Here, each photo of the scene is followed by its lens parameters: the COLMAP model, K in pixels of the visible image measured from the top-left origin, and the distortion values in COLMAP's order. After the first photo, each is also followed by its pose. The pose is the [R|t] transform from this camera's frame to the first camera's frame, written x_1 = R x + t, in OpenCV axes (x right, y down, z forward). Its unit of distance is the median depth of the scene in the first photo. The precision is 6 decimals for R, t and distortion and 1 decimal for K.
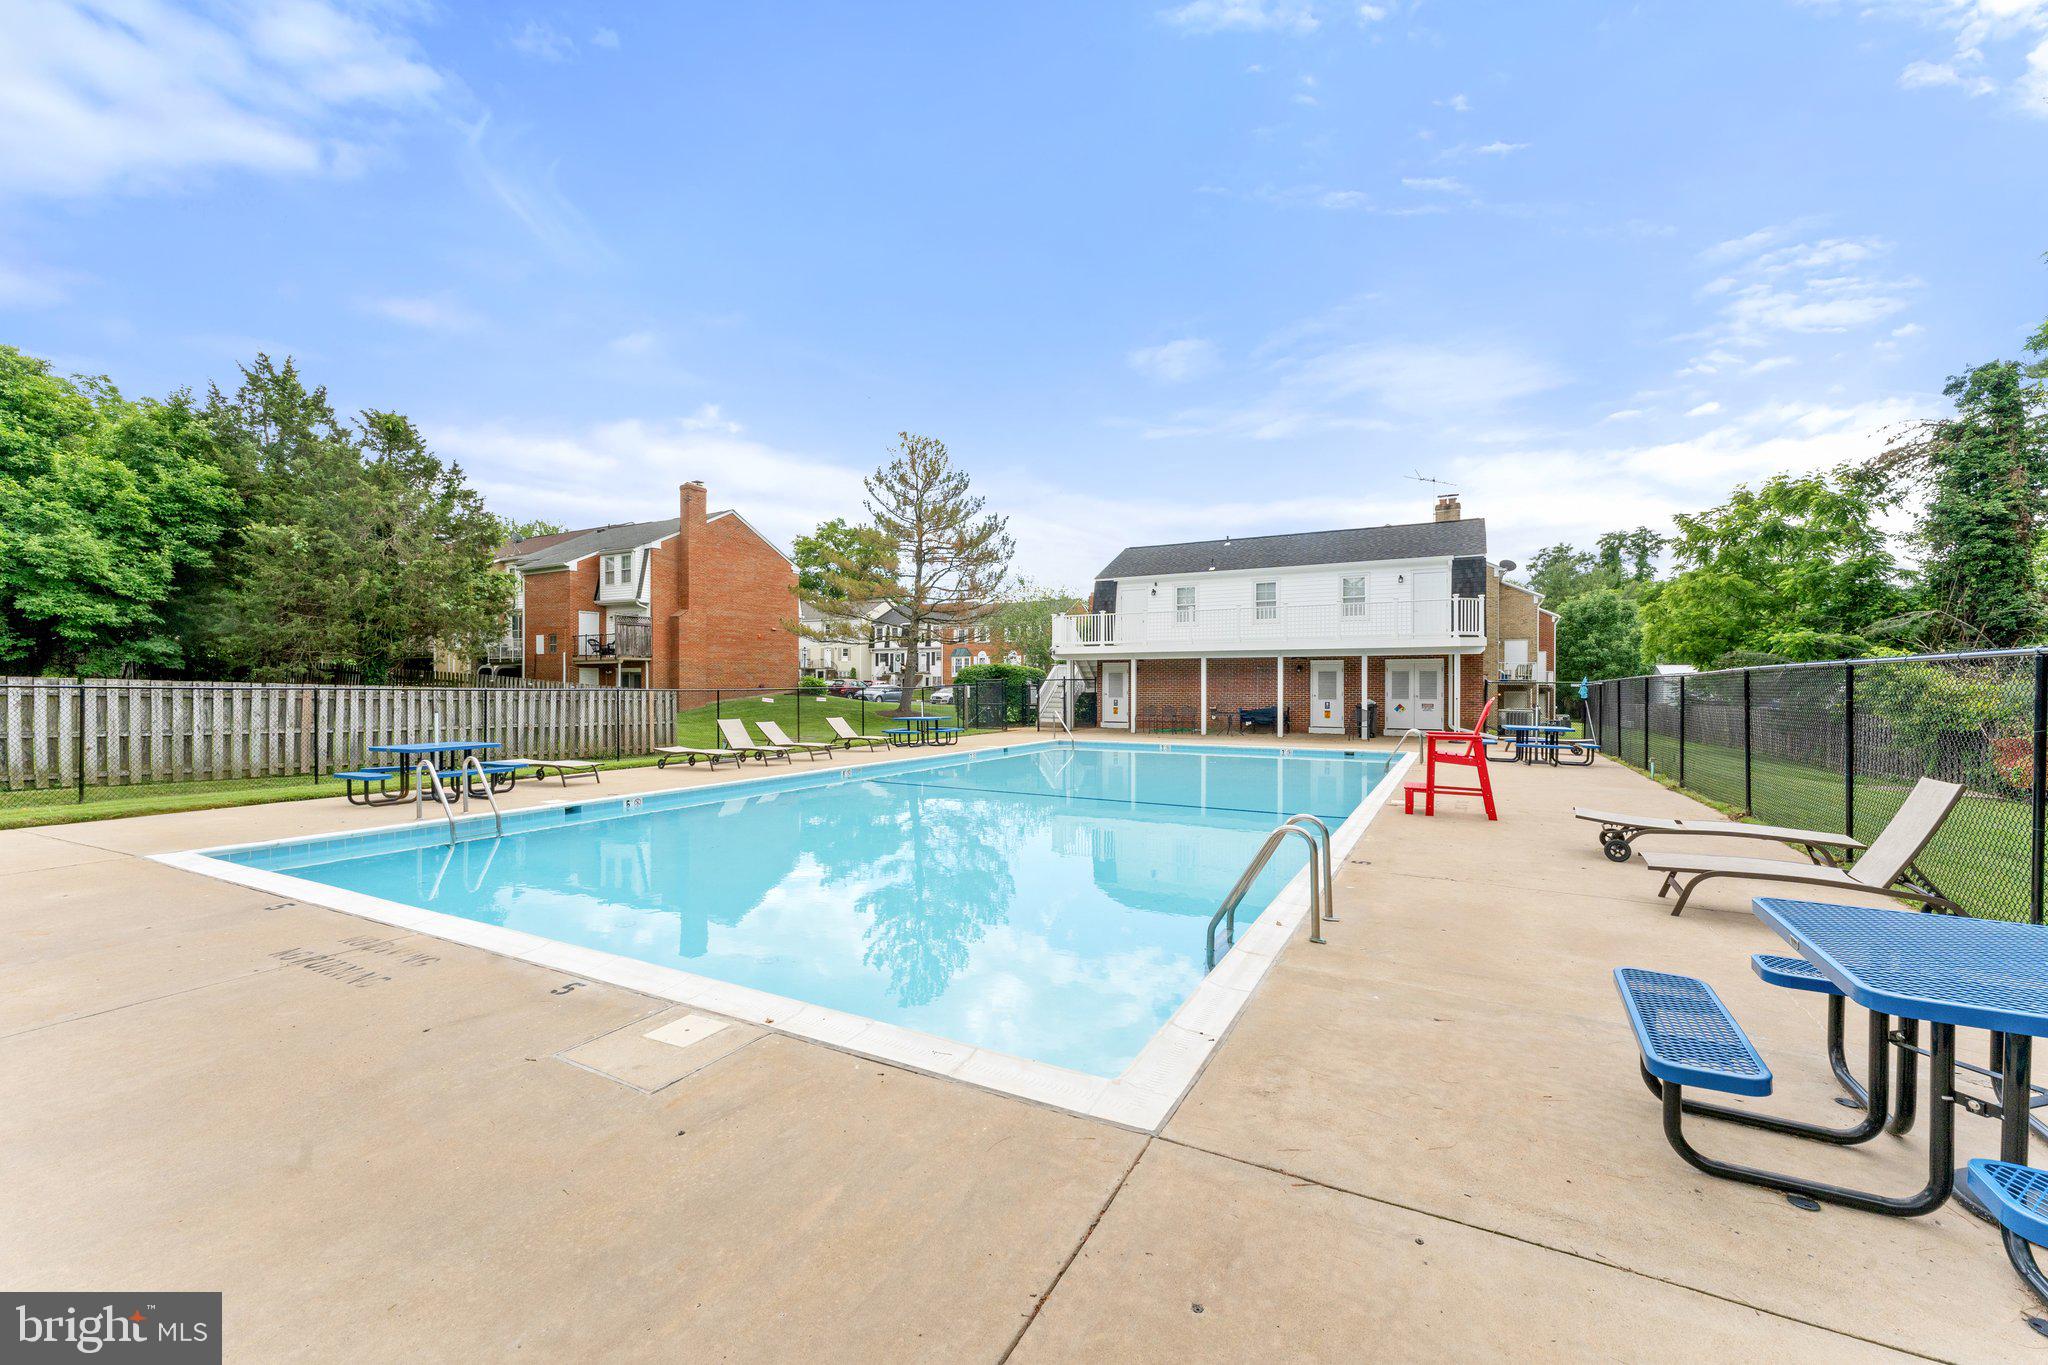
lens RADIAL K [[842.1, 0, 1019.7], [0, 842.1, 674.9], [0, 0, 1]] dist [-0.001514, -0.000145]
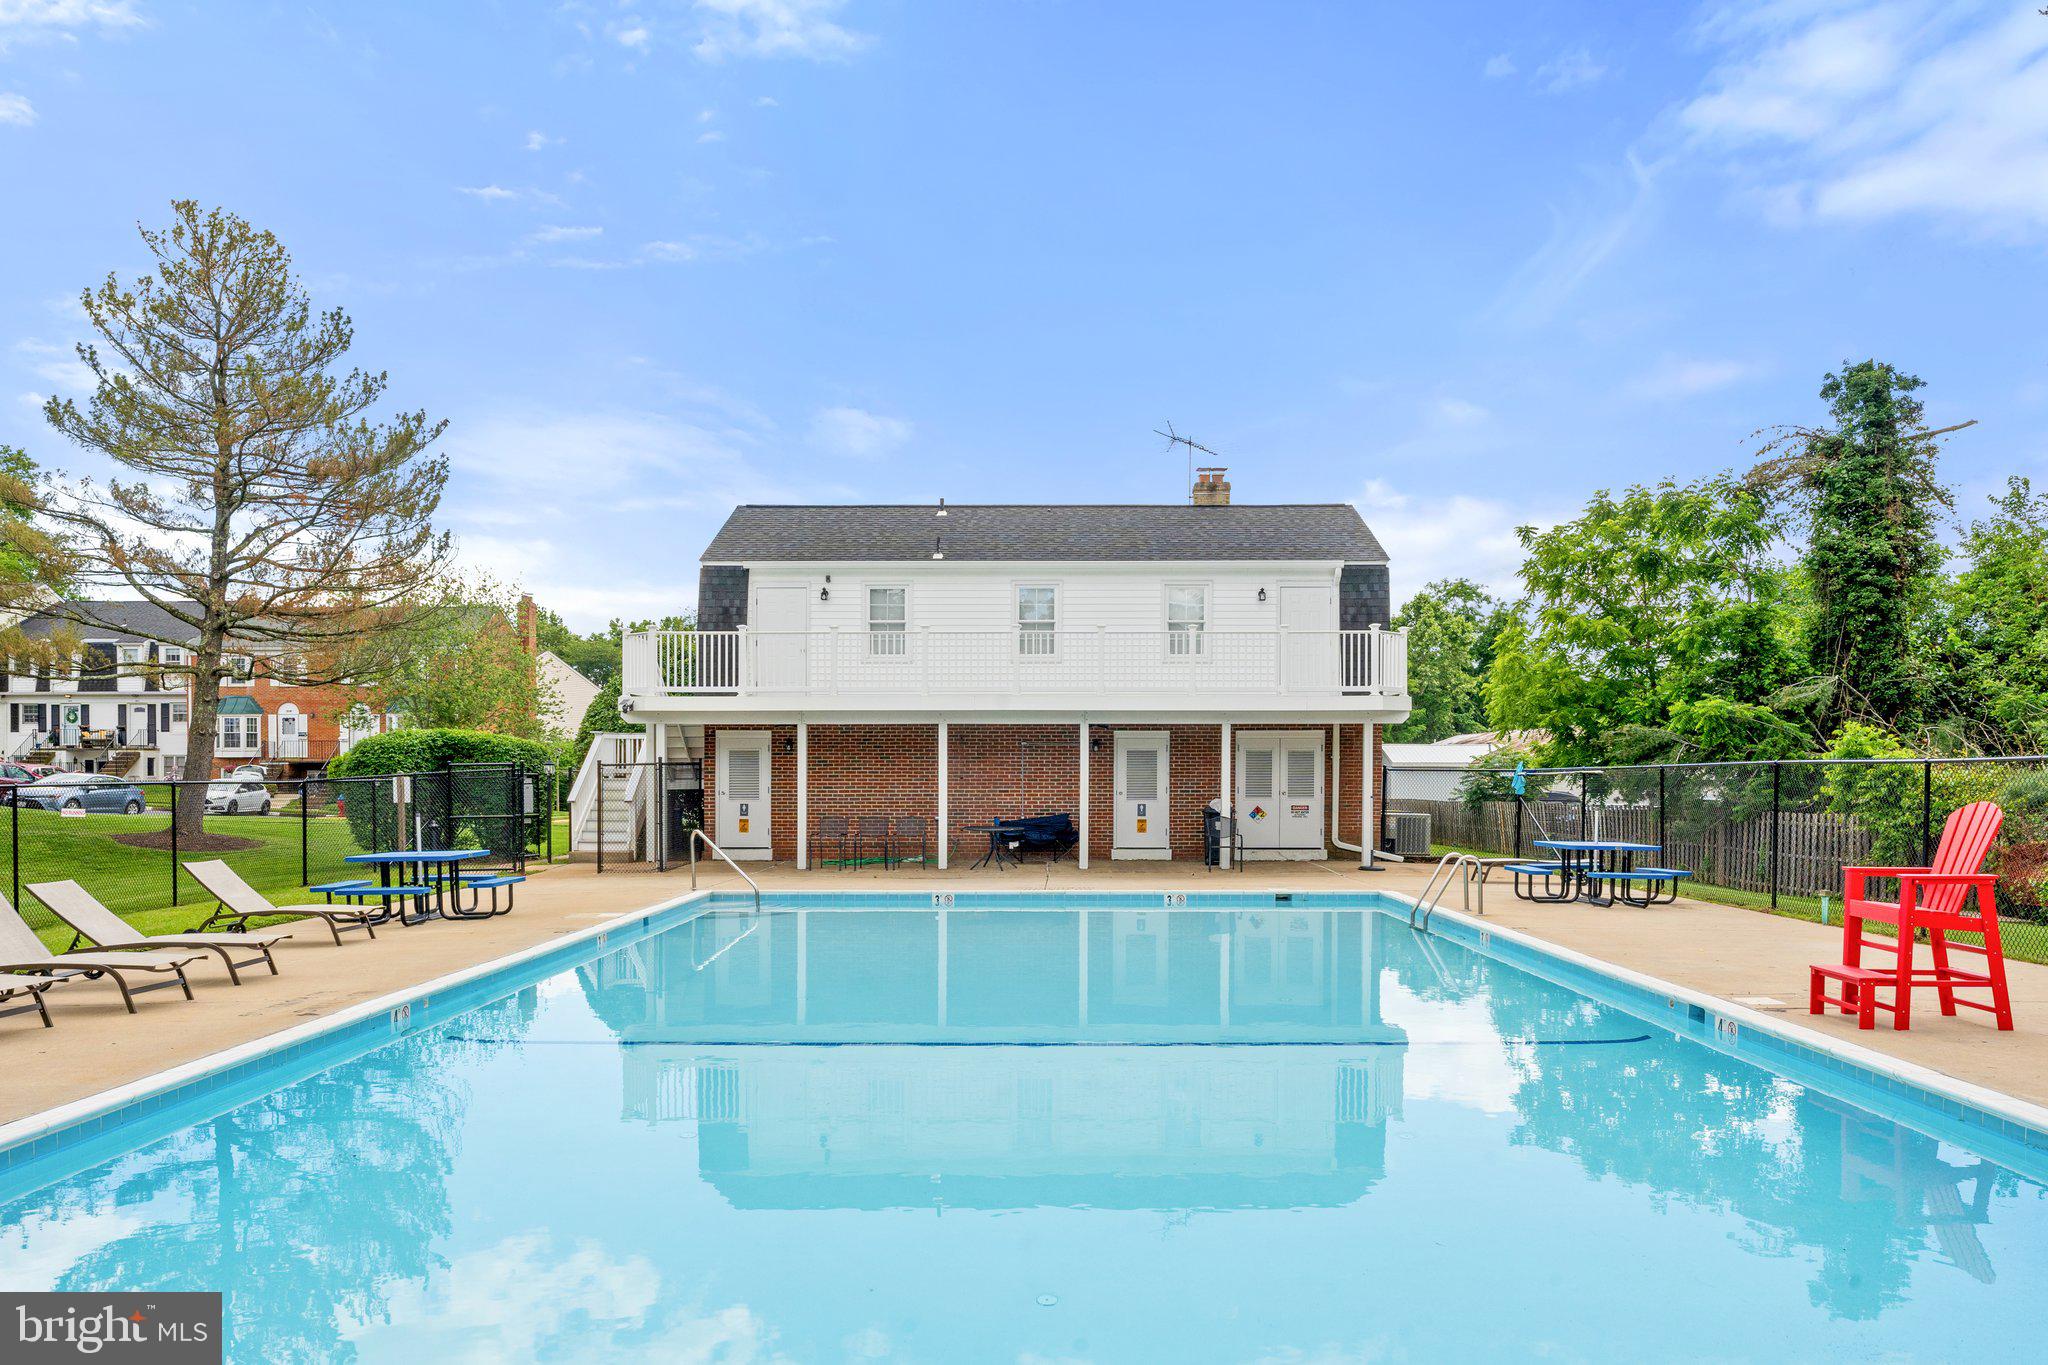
lens RADIAL K [[1416.6, 0, 1022.6], [0, 1416.6, 778.1], [0, 0, 1]] dist [-0.003435, -0.001837]
pose [[0.875031, -0.004001, 0.484051, -0.166748], [-0.004212, 0.999865, 0.015877, -0.000364], [-0.484049, -0.015932, 0.874896, 0.200253]]
